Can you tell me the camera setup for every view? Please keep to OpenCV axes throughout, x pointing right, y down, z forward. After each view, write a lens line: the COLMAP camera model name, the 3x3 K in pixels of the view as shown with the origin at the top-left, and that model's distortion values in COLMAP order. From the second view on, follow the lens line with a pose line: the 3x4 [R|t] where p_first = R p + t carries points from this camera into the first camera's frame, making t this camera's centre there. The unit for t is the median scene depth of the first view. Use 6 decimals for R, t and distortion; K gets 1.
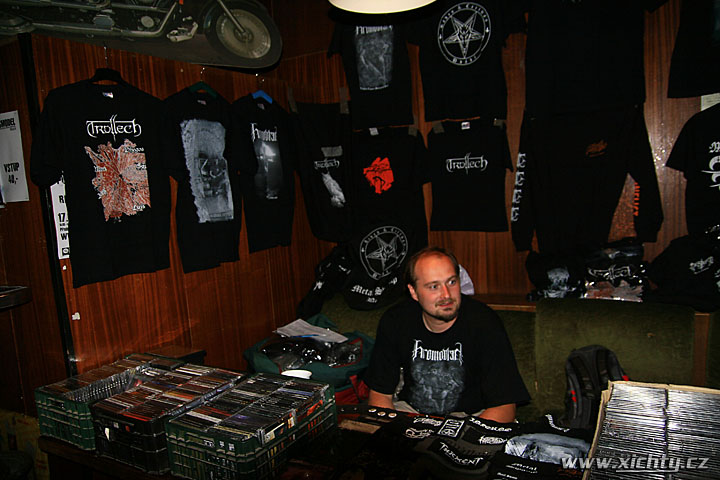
lens RADIAL K [[520.4, 0, 359.1], [0, 520.4, 239.0], [0, 0, 1]] dist [-0.003420, 0.008178]
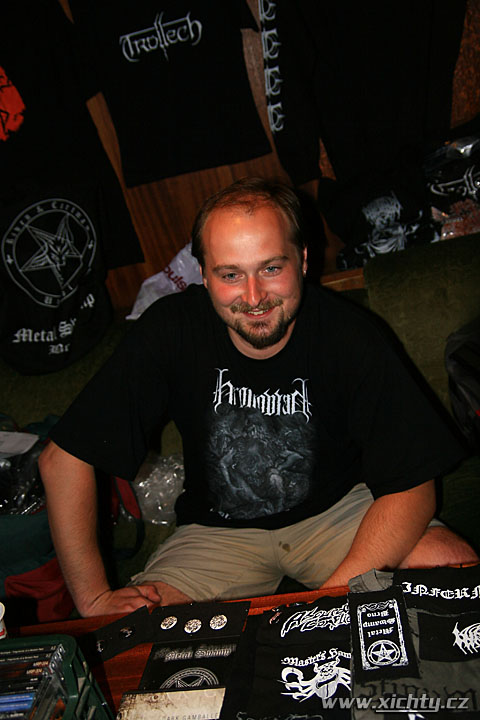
lens RADIAL K [[736.7, 0, 241.8], [0, 736.7, 357.4], [0, 0, 1]] dist [0.013662, 0.000000]
pose [[0.911872, -0.310655, 0.268297, -0.009904], [0.245974, 0.936821, 0.248722, -0.014299], [-0.328613, -0.160809, 0.930674, 0.274880]]
